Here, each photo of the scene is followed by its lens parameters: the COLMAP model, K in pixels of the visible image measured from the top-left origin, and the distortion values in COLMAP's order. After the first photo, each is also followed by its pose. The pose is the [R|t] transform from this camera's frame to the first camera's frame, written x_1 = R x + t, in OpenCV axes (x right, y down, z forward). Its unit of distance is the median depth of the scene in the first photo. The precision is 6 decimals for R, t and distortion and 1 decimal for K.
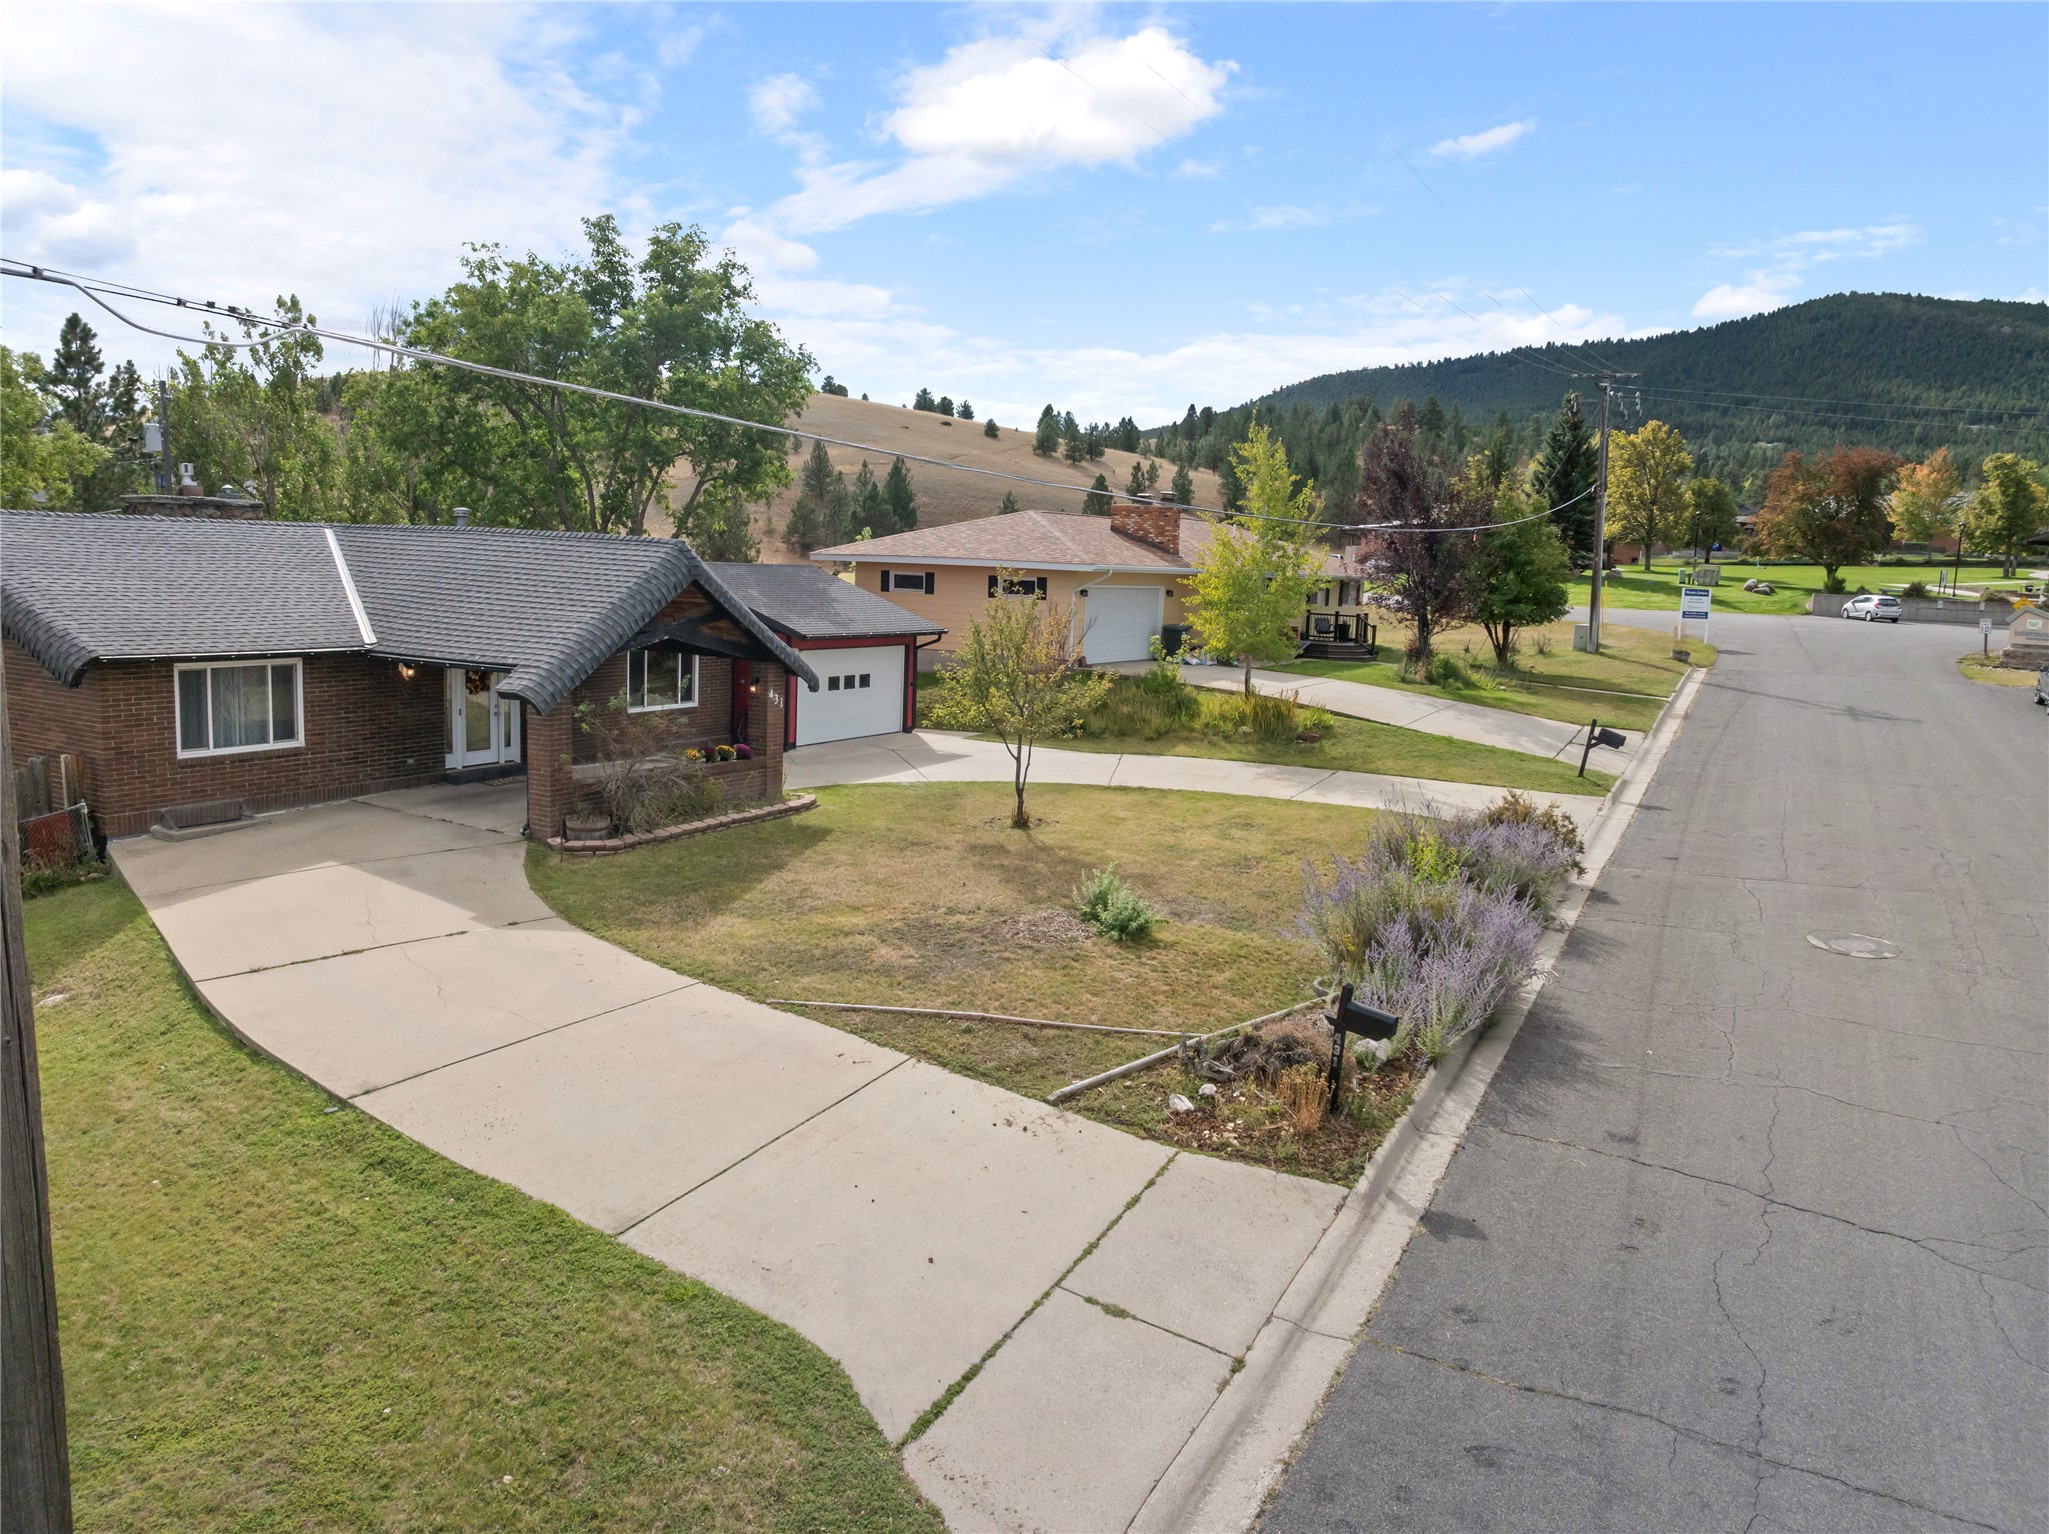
lens RADIAL K [[1439.6, 0, 1026.0], [0, 1439.6, 772.7], [0, 0, 1]] dist [-0.037604, -0.001131]
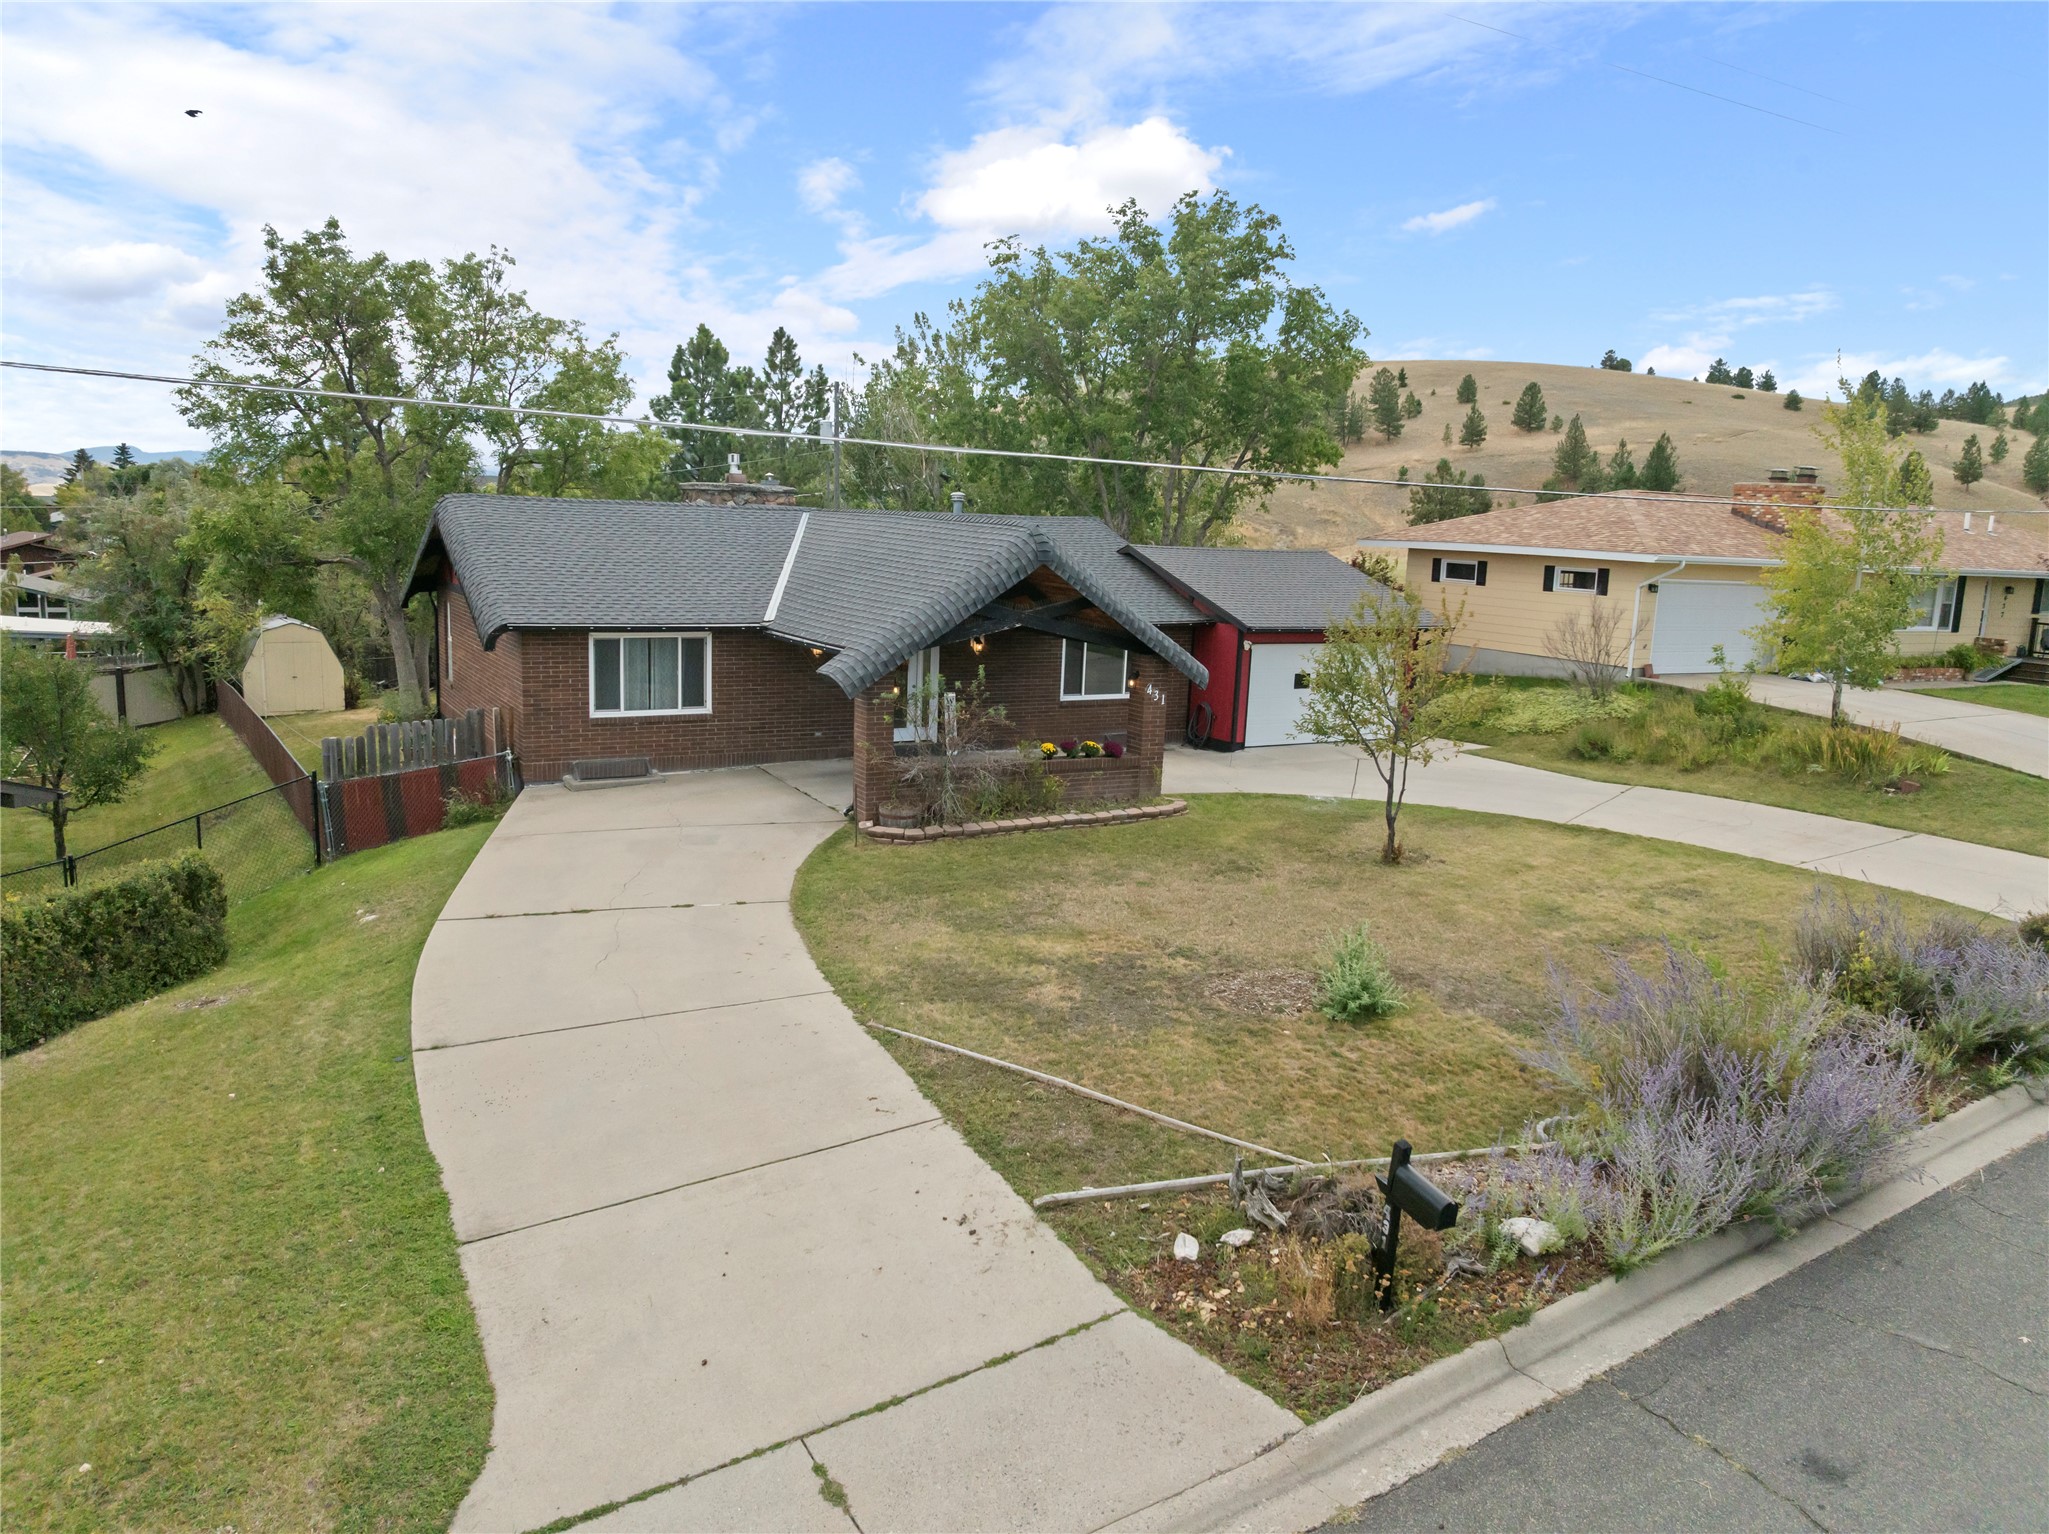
lens RADIAL K [[1439.6, 0, 1026.0], [0, 1439.6, 772.7], [0, 0, 1]] dist [-0.037604, -0.001131]
pose [[0.863875, 0.083744, -0.496696, 0.262512], [-0.078848, 0.996409, 0.030861, -0.028110], [0.497497, 0.012504, 0.867376, 0.185671]]
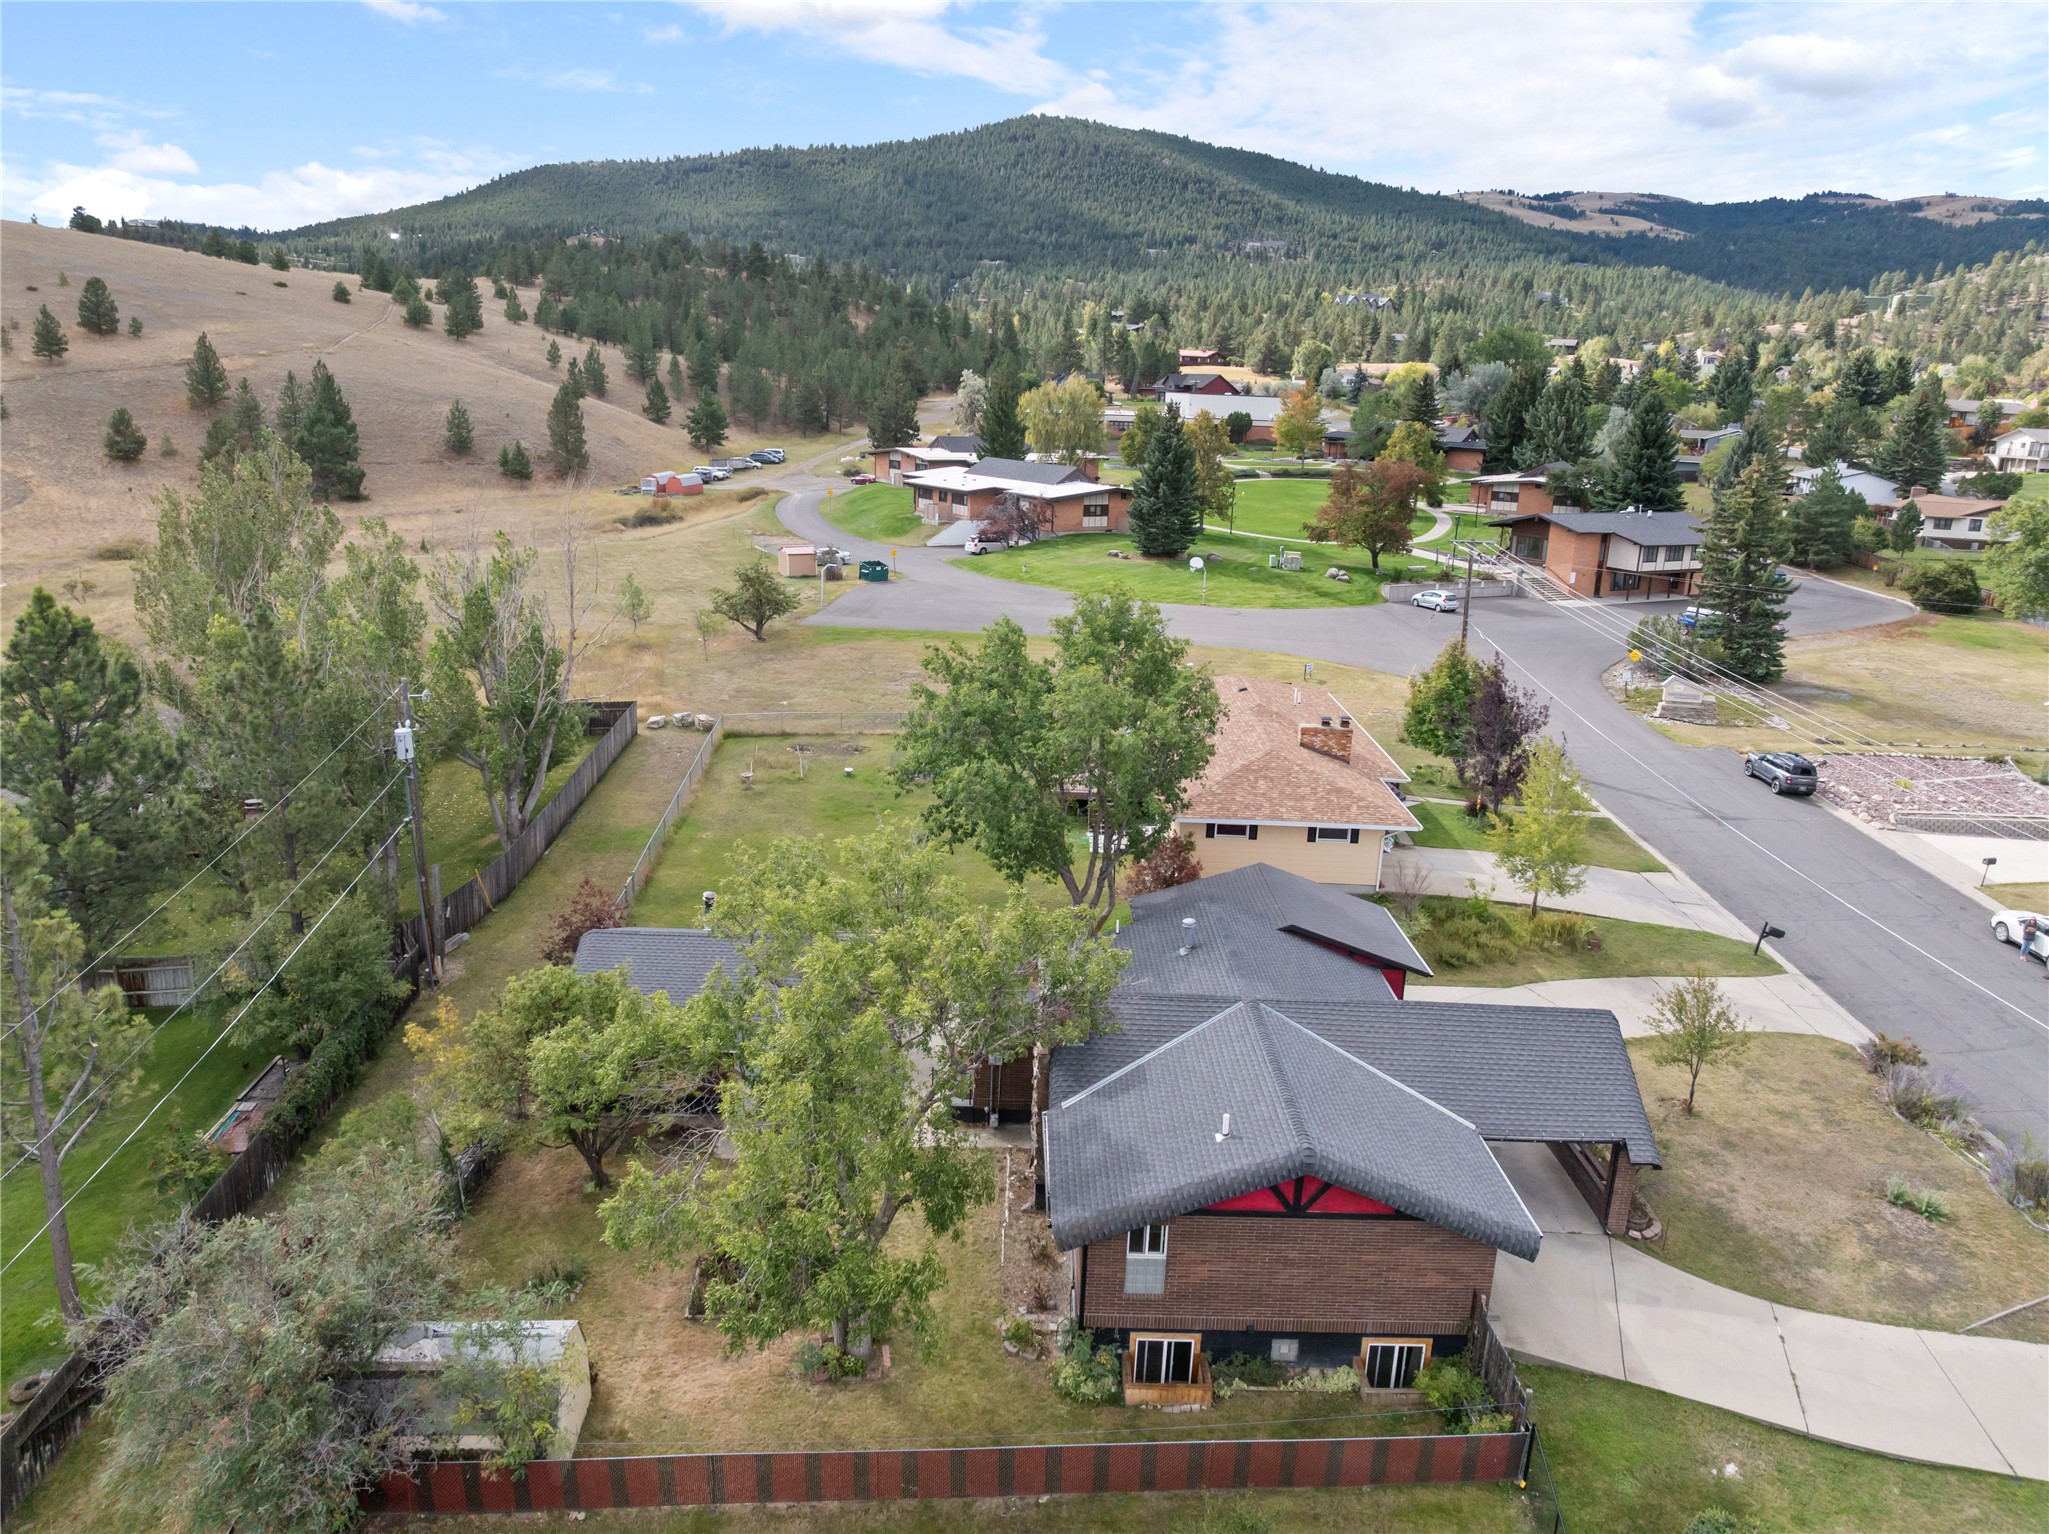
lens RADIAL K [[1439.6, 0, 1026.0], [0, 1439.6, 772.7], [0, 0, 1]] dist [-0.037604, -0.001131]
pose [[0.863925, -0.138623, 0.484166, -1.600860], [0.068253, 0.984730, 0.160153, -0.755171], [-0.498974, -0.105314, 0.860194, 0.030075]]
